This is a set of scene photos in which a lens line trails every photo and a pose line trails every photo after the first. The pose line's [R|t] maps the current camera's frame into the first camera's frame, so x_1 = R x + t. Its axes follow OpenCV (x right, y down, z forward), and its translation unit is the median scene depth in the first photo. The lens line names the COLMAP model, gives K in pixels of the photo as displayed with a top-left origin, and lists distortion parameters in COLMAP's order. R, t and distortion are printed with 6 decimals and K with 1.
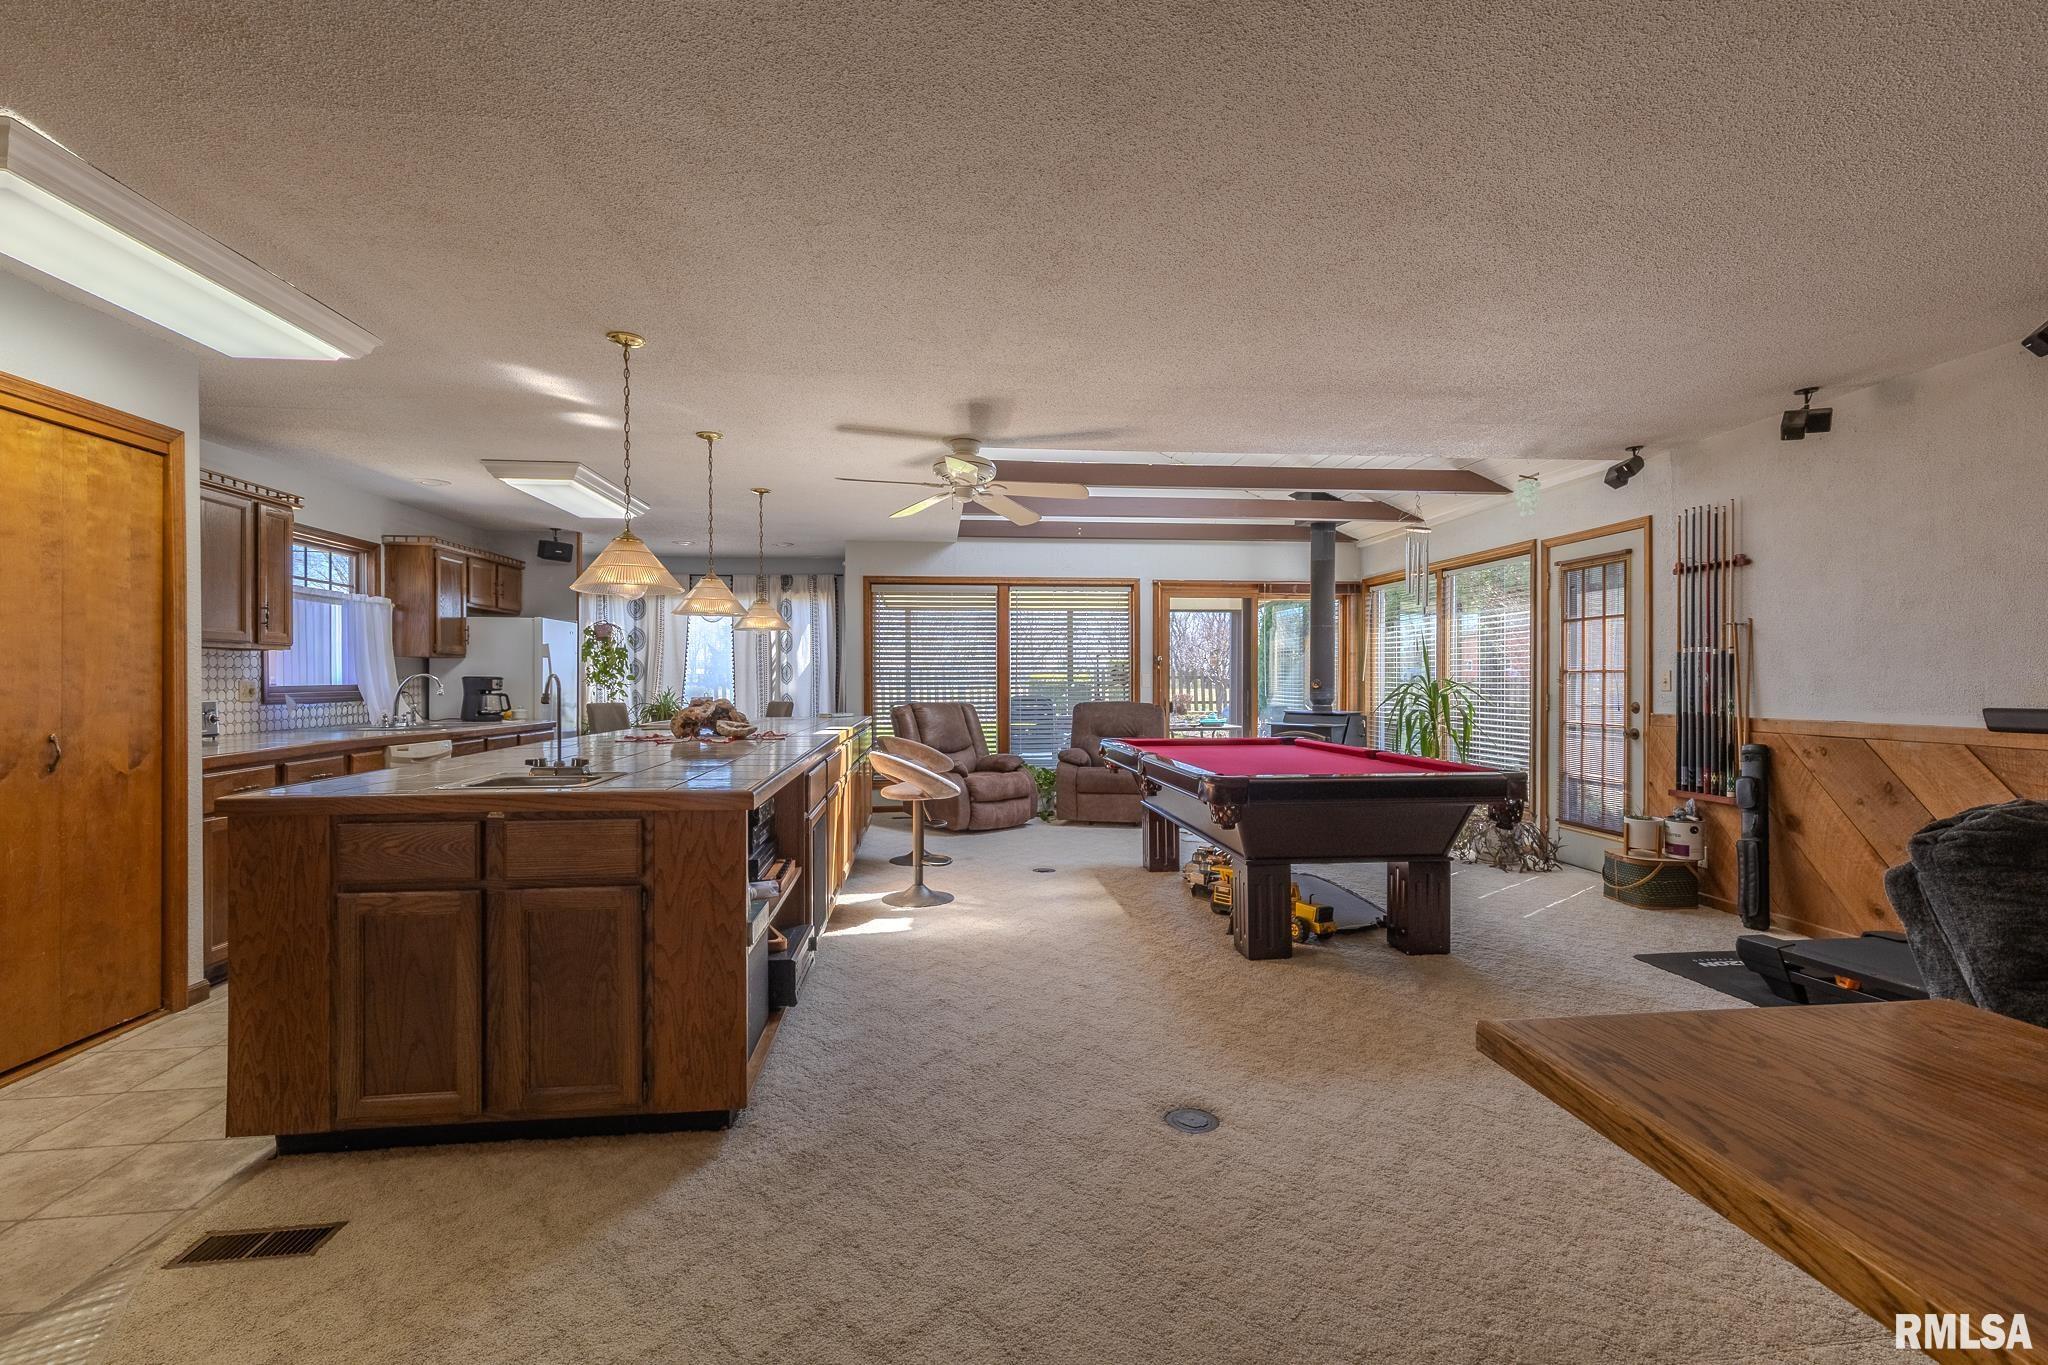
lens RADIAL K [[934.8, 0, 1032.7], [0, 934.8, 685.8], [0, 0, 1]] dist [0.010412, -0.001242]
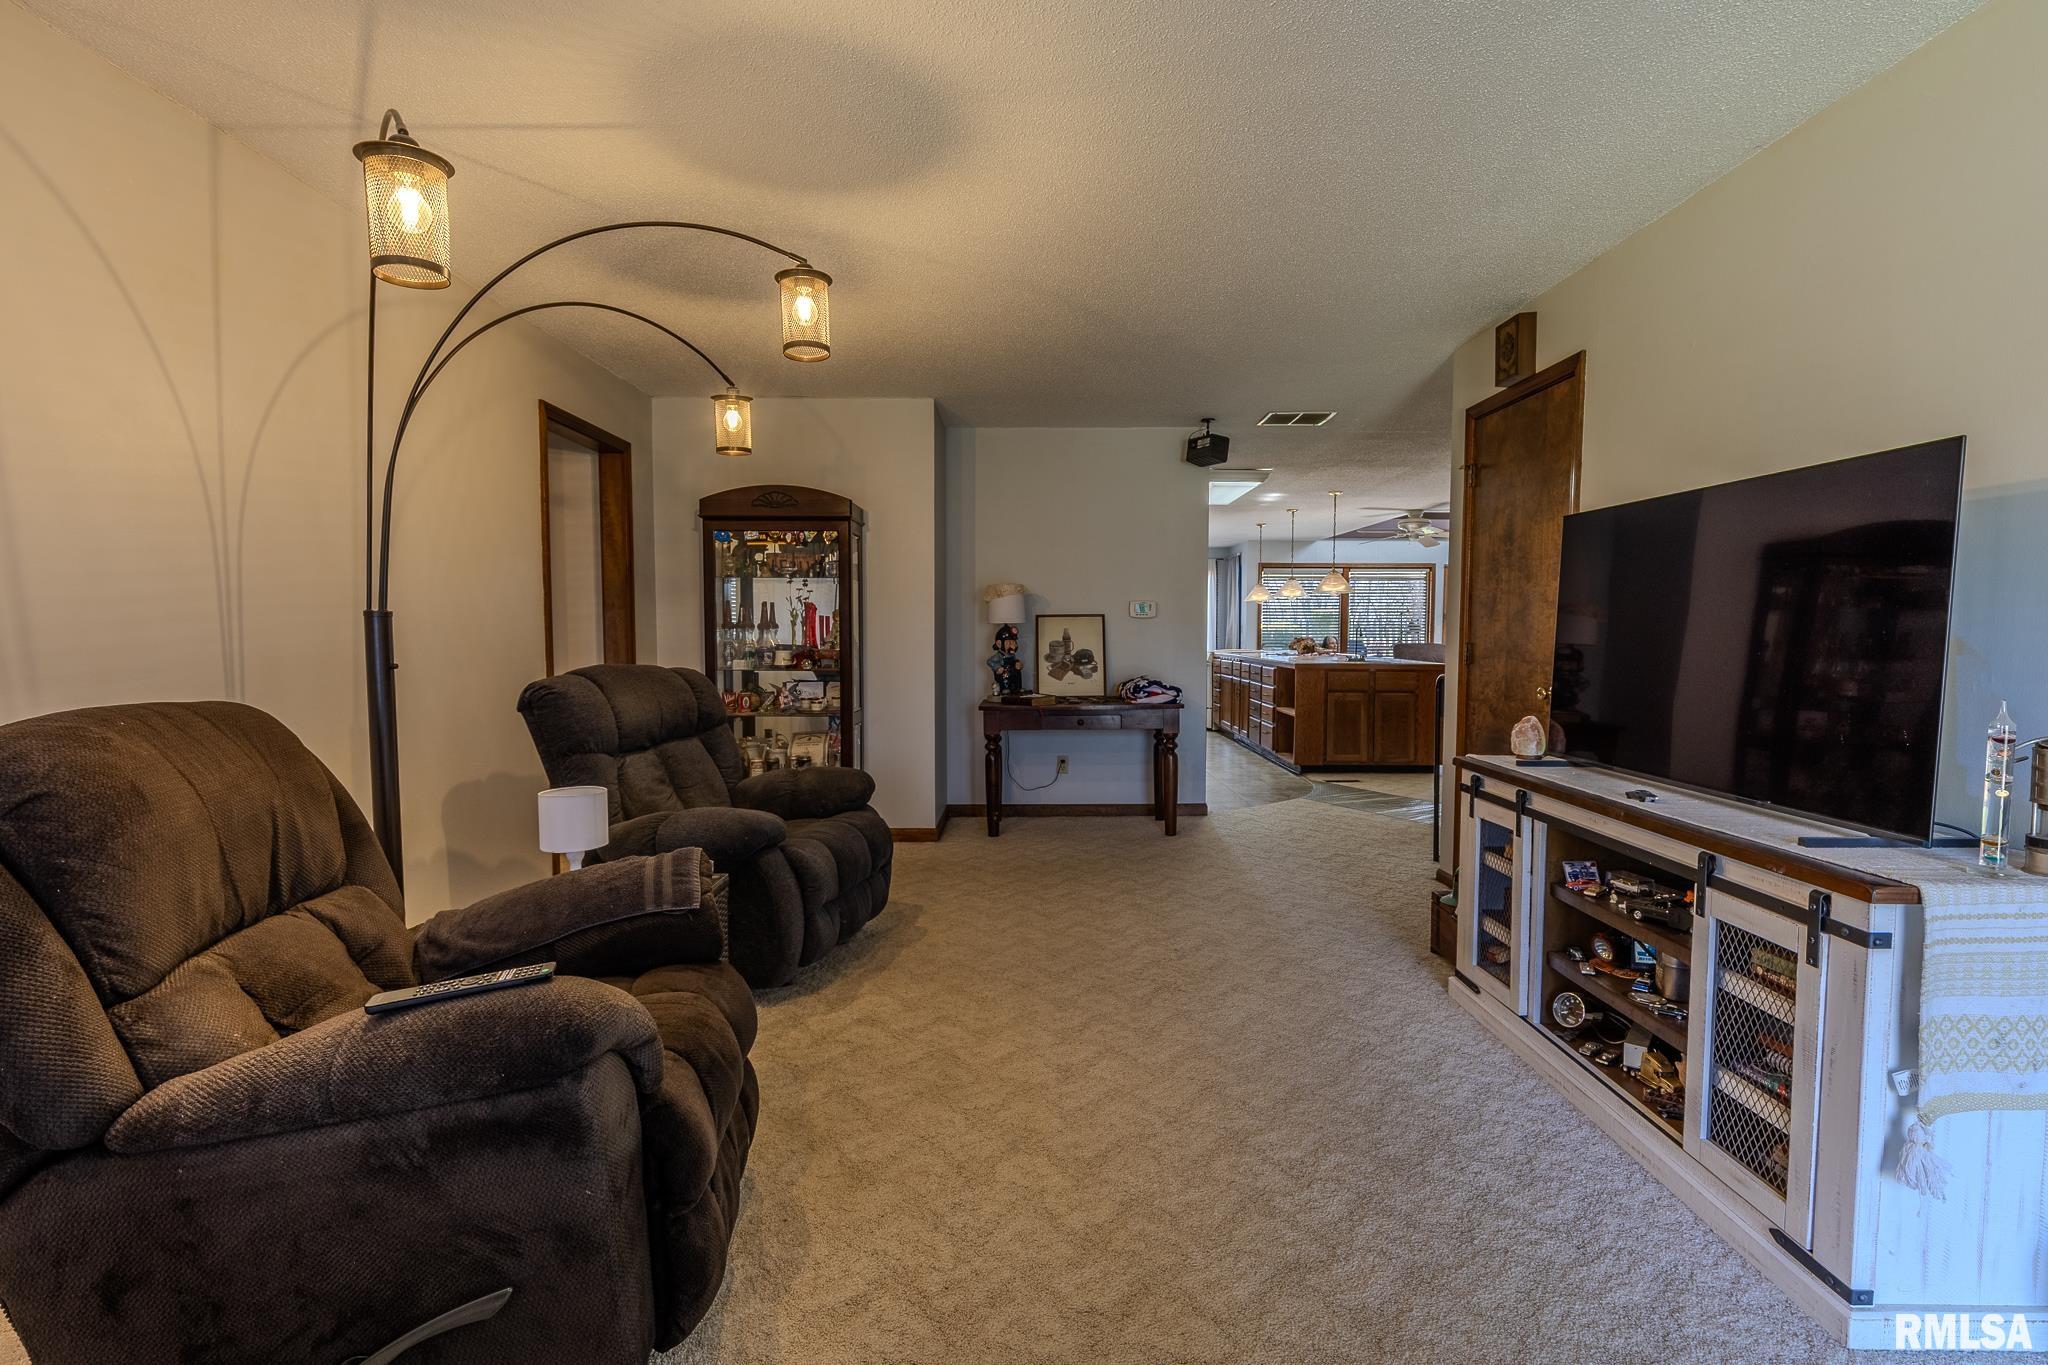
lens RADIAL K [[986.5, 0, 1024.3], [0, 986.5, 678.9], [0, 0, 1]] dist [0.006220, 0.000350]
pose [[0.994301, 0.009918, -0.106144, -0.641334], [-0.005173, 0.998979, 0.044890, 0.009384], [0.106481, -0.044085, 0.993337, -1.151766]]
